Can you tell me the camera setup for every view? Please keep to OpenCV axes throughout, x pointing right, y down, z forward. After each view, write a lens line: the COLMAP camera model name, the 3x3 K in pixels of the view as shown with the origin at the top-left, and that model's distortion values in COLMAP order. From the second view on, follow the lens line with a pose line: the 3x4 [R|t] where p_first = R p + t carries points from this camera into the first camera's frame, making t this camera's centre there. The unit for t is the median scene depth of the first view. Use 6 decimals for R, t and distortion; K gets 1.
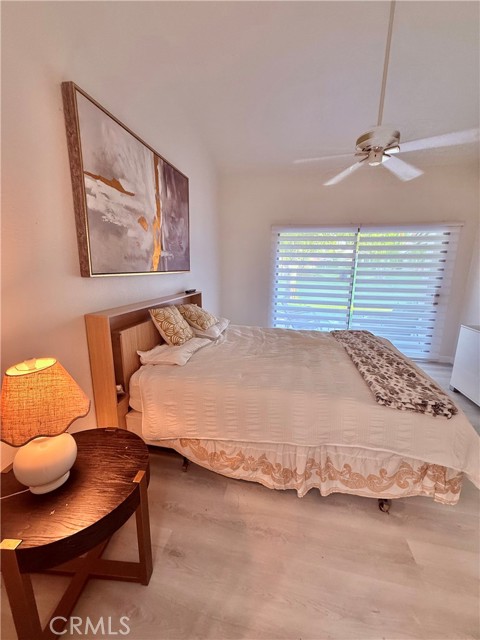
lens RADIAL K [[255.0, 0, 240.3], [0, 255.0, 318.8], [0, 0, 1]] dist [0.001112, 0.000137]
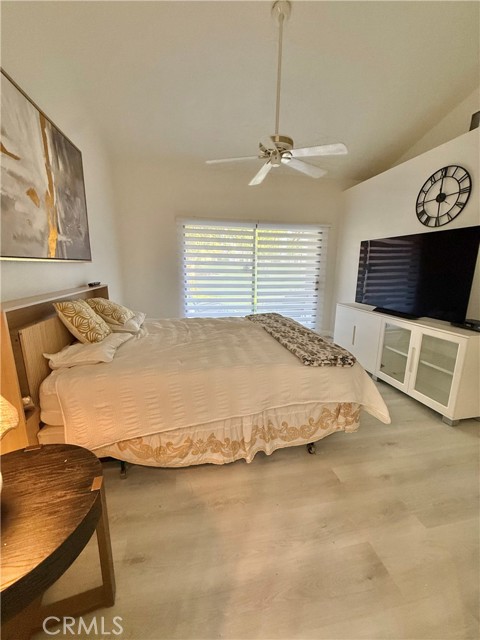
lens RADIAL K [[255.0, 0, 241.3], [0, 255.0, 317.5], [0, 0, 1]] dist [0.001112, 0.000137]
pose [[0.916990, -0.082260, 0.390336, -0.139796], [0.080156, 0.996546, 0.021709, 0.045635], [-0.390774, 0.011381, 0.920416, 0.004541]]
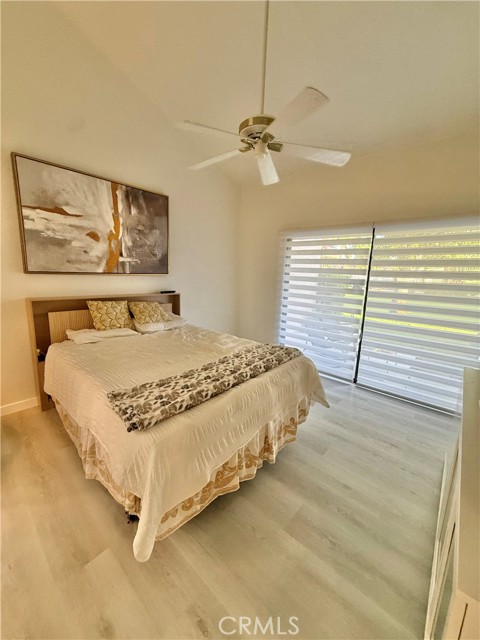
lens RADIAL K [[255.0, 0, 238.8], [0, 255.0, 318.9], [0, 0, 1]] dist [0.001112, 0.000137]
pose [[0.868578, 0.106803, -0.483906, 1.087268], [-0.122781, 0.992433, -0.001343, -0.041812], [0.480100, 0.060582, 0.875119, 0.252405]]
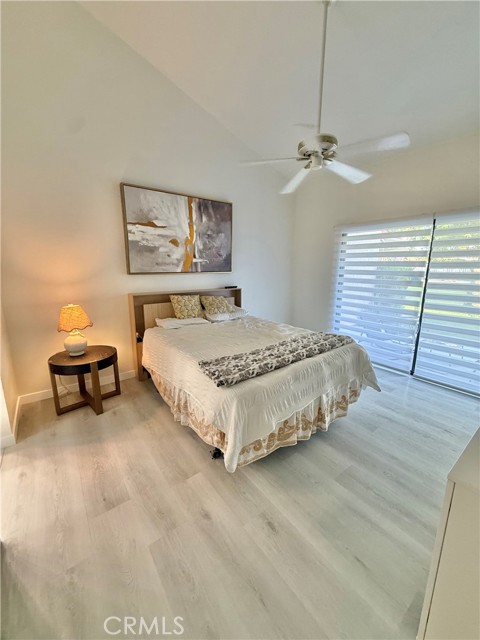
lens RADIAL K [[255.0, 0, 238.9], [0, 255.0, 318.5], [0, 0, 1]] dist [0.001112, 0.000137]
pose [[0.753465, 0.121661, -0.646134, 1.174776], [-0.124704, 0.991337, 0.041240, -0.011992], [0.645554, 0.049503, 0.762109, 0.049406]]
